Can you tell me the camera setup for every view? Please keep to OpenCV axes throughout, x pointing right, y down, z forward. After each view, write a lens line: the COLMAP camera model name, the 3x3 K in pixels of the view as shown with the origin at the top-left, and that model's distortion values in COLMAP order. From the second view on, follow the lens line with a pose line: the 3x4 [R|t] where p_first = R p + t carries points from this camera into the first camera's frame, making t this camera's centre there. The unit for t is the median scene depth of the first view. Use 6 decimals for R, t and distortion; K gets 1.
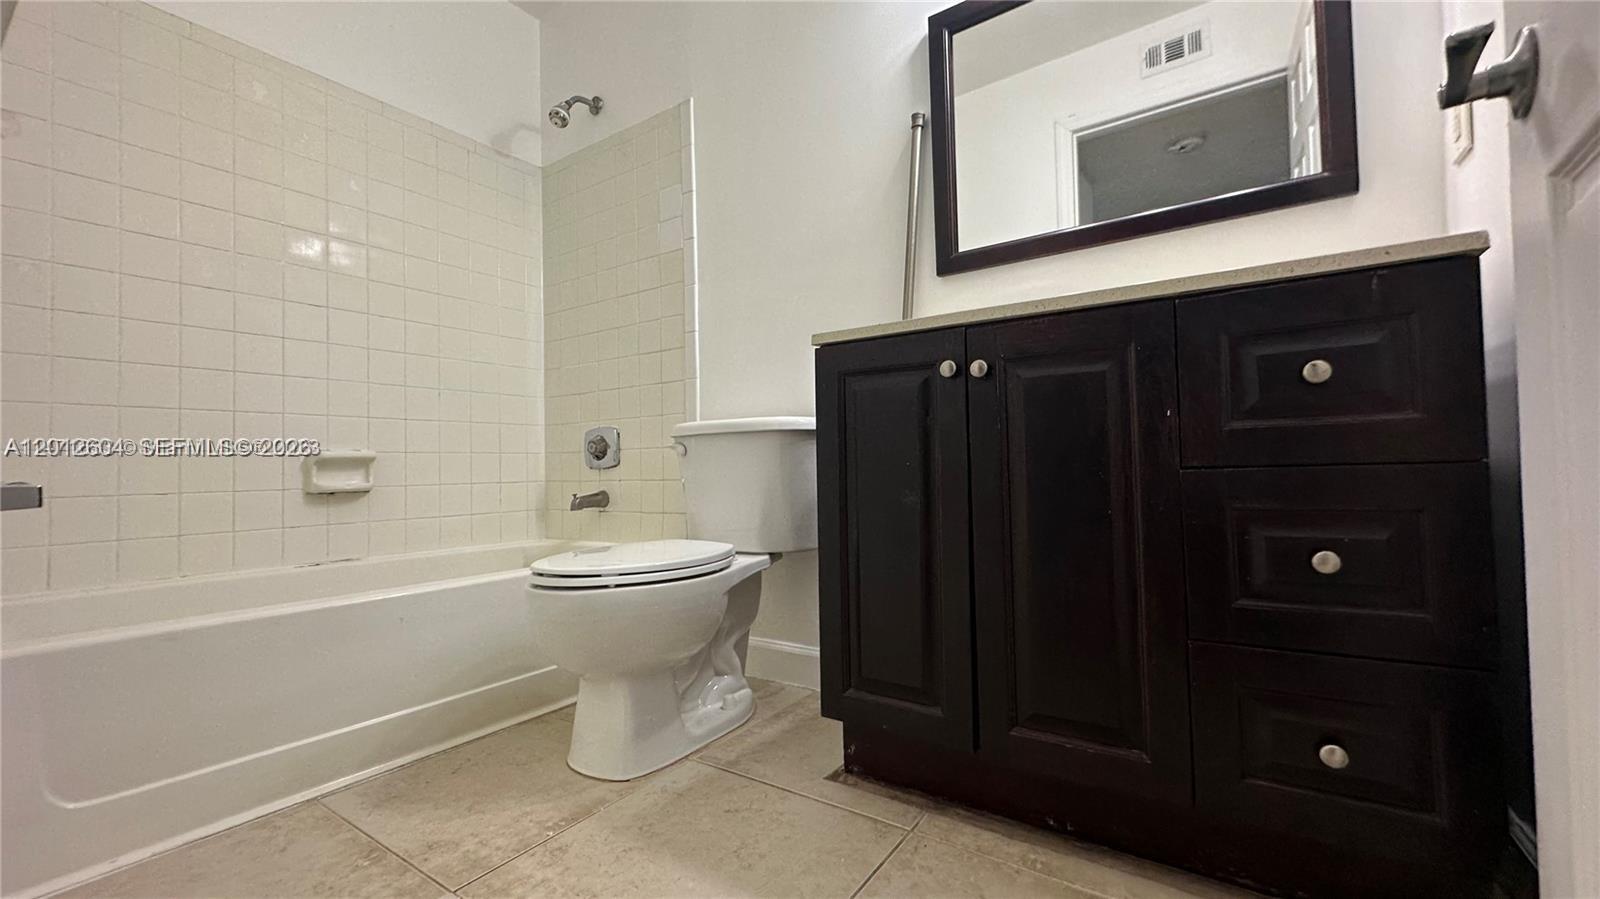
lens RADIAL K [[640.3, 0, 797.7], [0, 640.3, 451.8], [0, 0, 1]] dist [-0.008919, 0.002898]
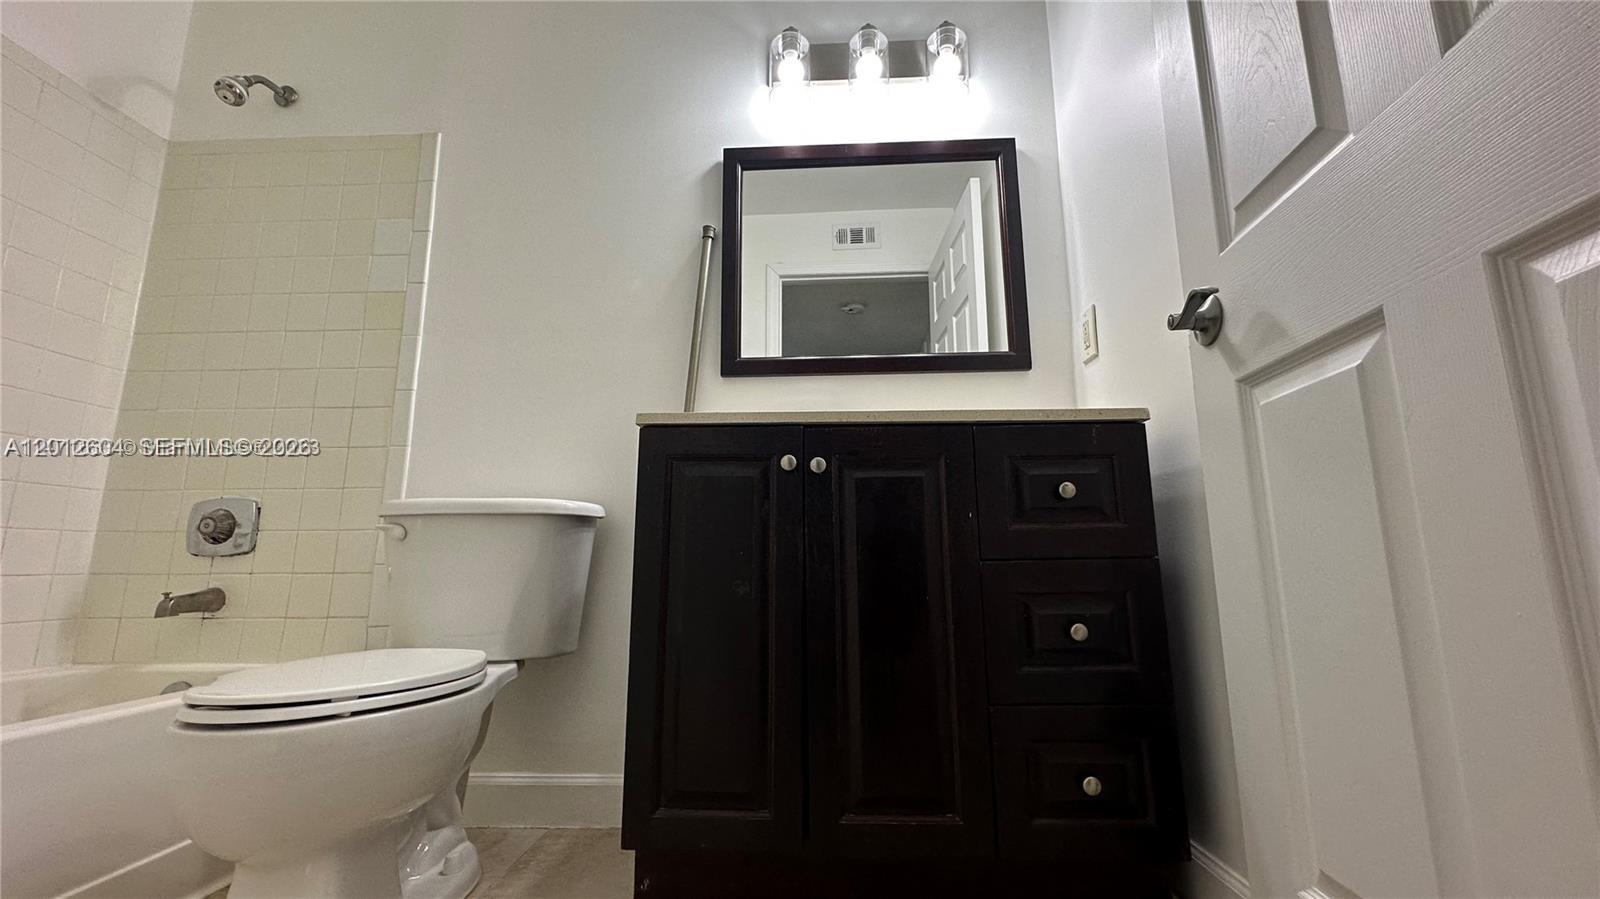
lens RADIAL K [[640.3, 0, 797.7], [0, 640.3, 451.8], [0, 0, 1]] dist [-0.008919, 0.002898]
pose [[0.846221, 0.109686, 0.521420, -0.197391], [-0.025492, 0.985796, -0.166000, 0.017835], [-0.532222, 0.127181, 0.836998, 0.066936]]
